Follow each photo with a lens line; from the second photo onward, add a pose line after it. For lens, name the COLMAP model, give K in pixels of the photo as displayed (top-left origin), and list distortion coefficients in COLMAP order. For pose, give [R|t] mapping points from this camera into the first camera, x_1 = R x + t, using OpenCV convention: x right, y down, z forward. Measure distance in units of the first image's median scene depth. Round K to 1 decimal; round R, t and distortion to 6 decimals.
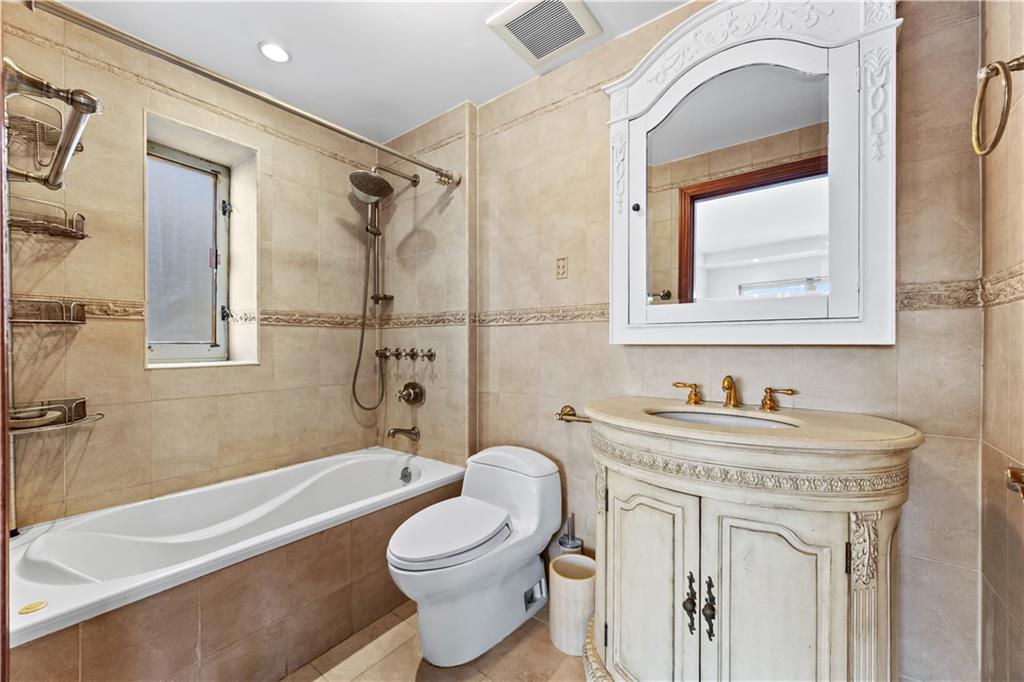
lens RADIAL K [[395.3, 0, 509.6], [0, 395.3, 342.6], [0, 0, 1]] dist [0.000646, 0.000079]
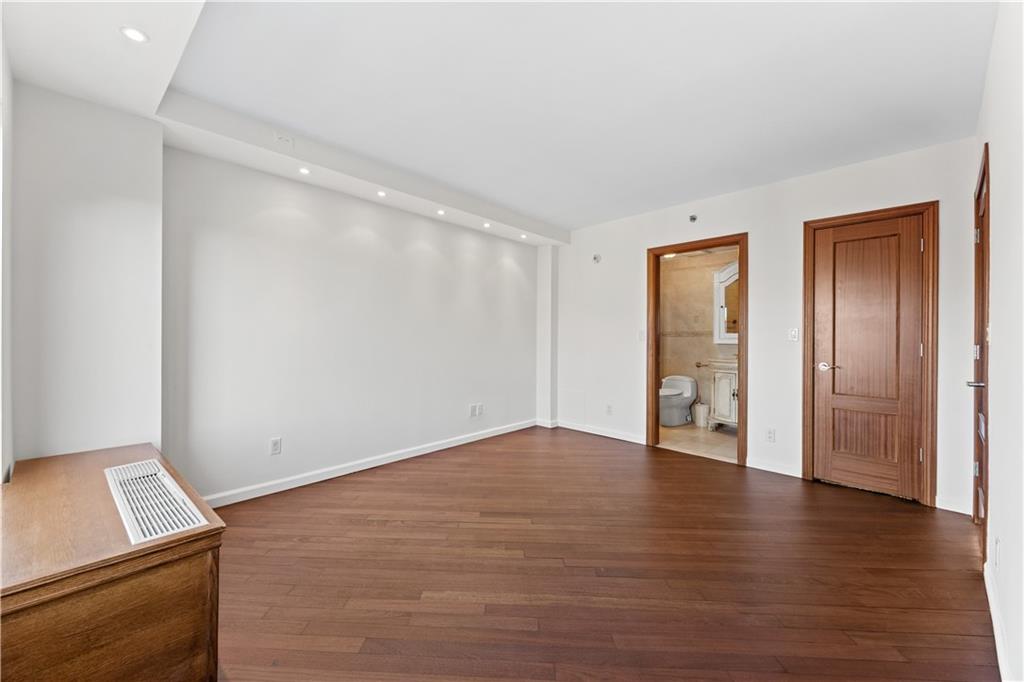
lens RADIAL K [[395.3, 0, 509.6], [0, 395.3, 342.6], [0, 0, 1]] dist [0.000646, 0.000079]
pose [[0.987436, 0.003743, -0.157974, -0.898610], [-0.002646, 0.999971, 0.007154, -0.017912], [0.157997, -0.006646, 0.987417, -2.529011]]
